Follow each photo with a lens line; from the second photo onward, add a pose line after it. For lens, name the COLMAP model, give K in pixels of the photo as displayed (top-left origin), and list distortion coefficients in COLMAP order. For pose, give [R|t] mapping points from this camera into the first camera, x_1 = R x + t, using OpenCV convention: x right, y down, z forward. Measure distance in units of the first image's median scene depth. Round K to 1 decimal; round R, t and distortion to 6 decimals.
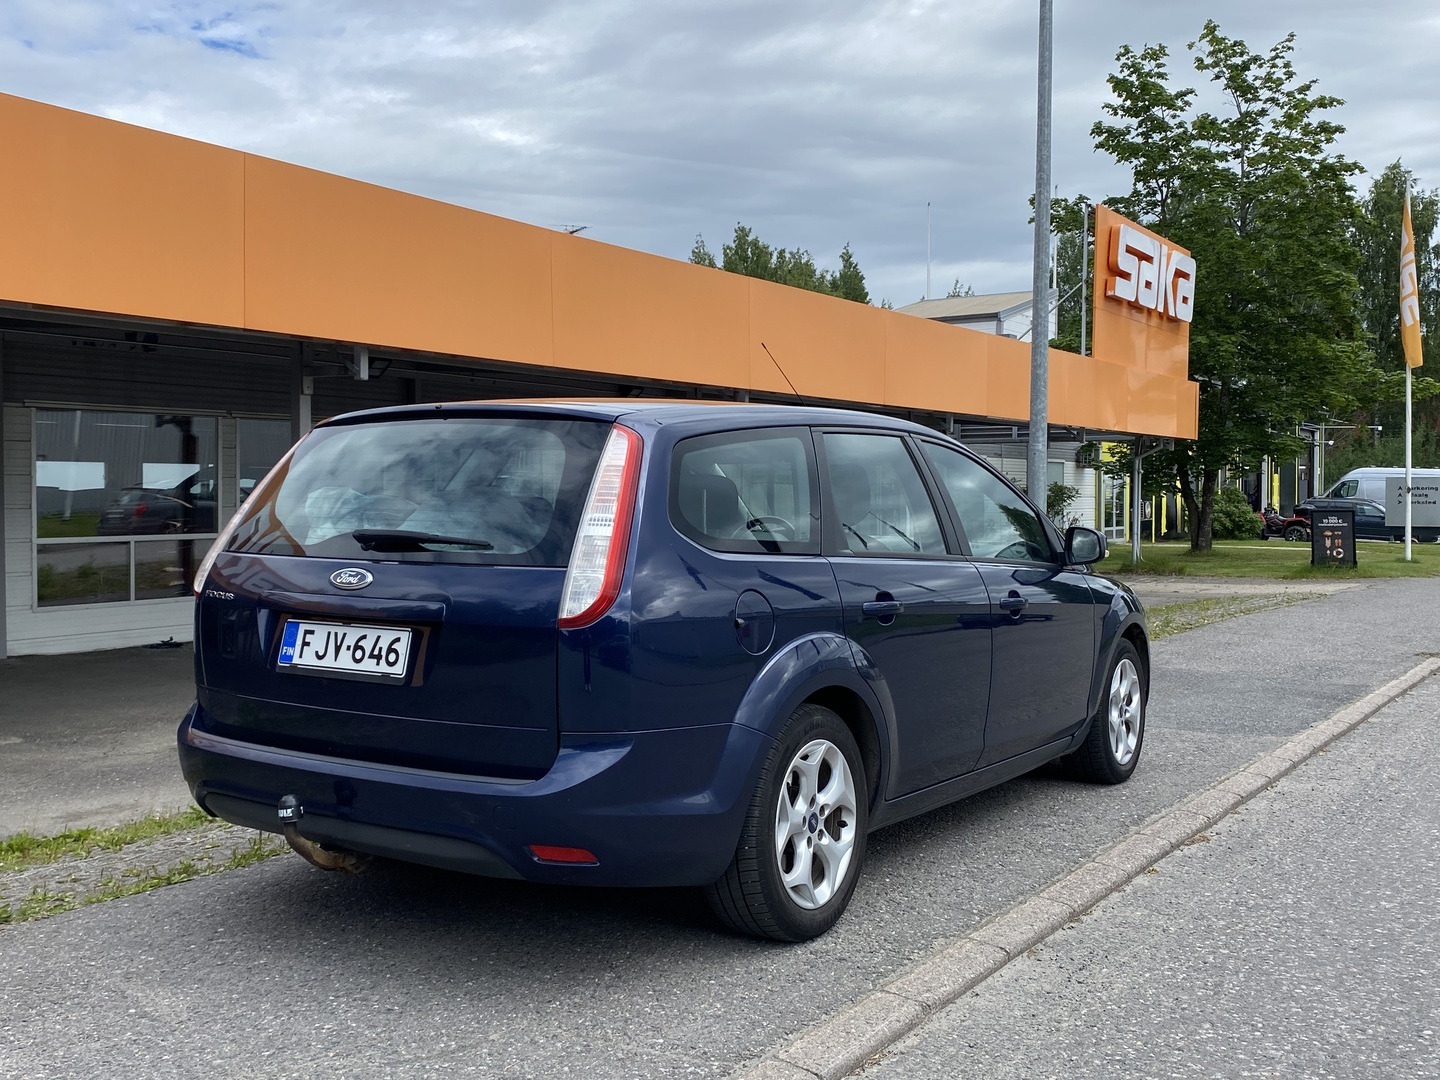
lens RADIAL K [[1415.0, 0, 720.0], [0, 1415.0, 540.0], [0, 0, 1]] dist [0.002441, 0.000398]
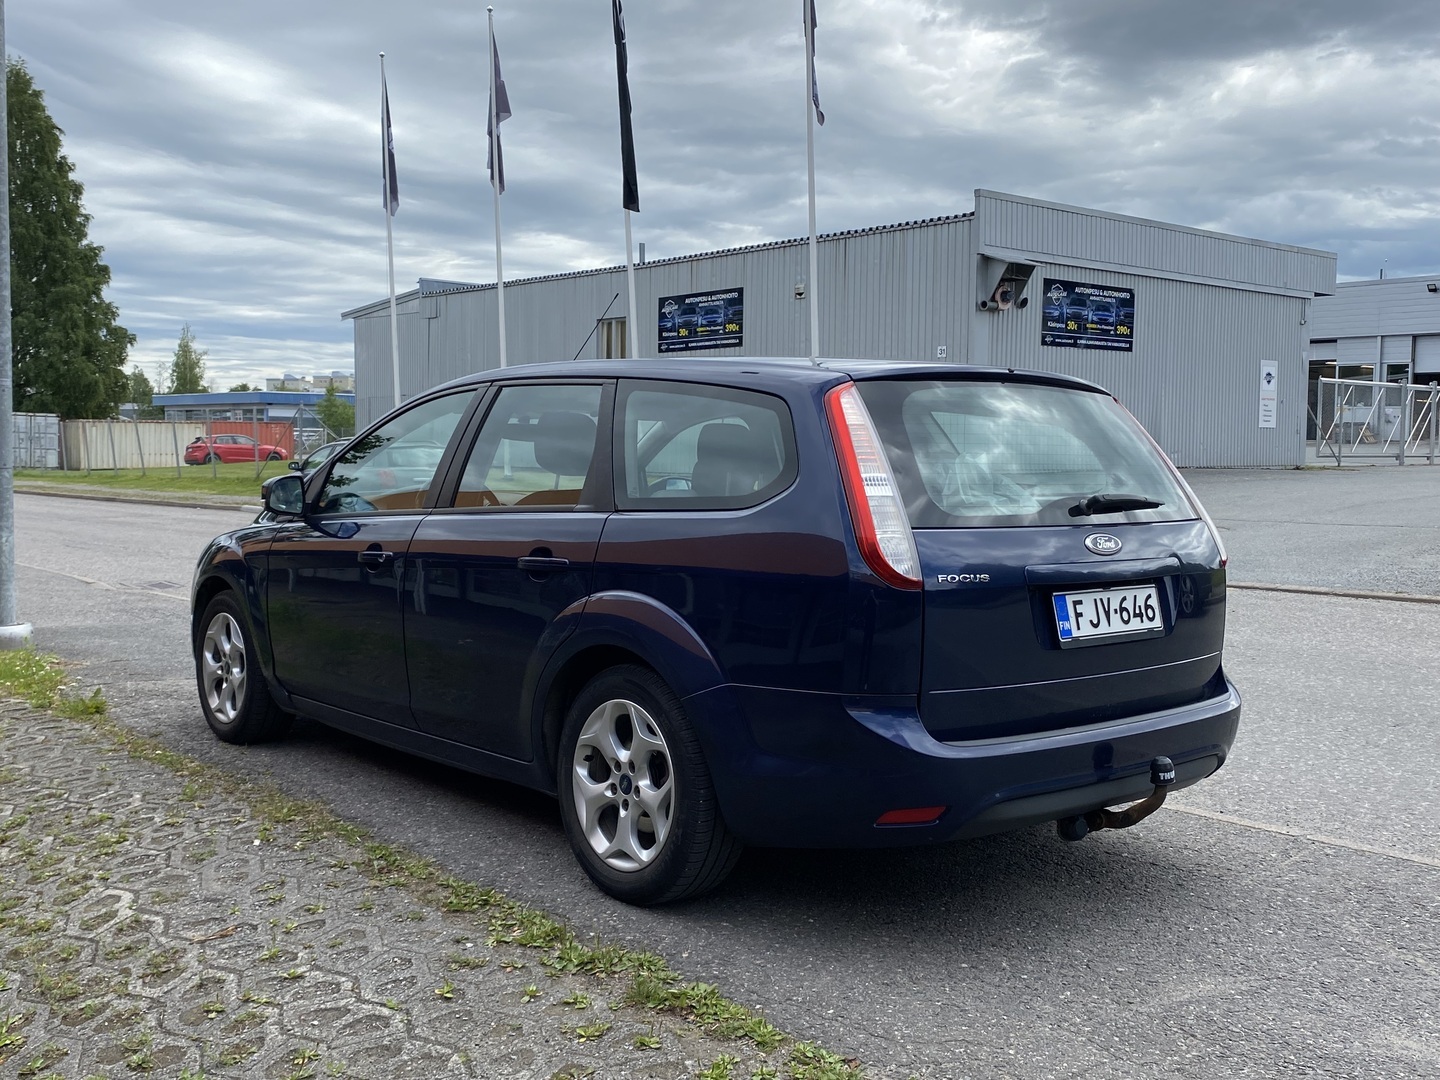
lens RADIAL K [[1415.0, 0, 720.0], [0, 1415.0, 540.0], [0, 0, 1]] dist [0.002441, 0.000398]
pose [[0.273476, -0.059561, 0.960033, -1.316614], [0.009927, 0.998203, 0.059101, -0.038244], [-0.961828, -0.006633, 0.273576, 0.995298]]
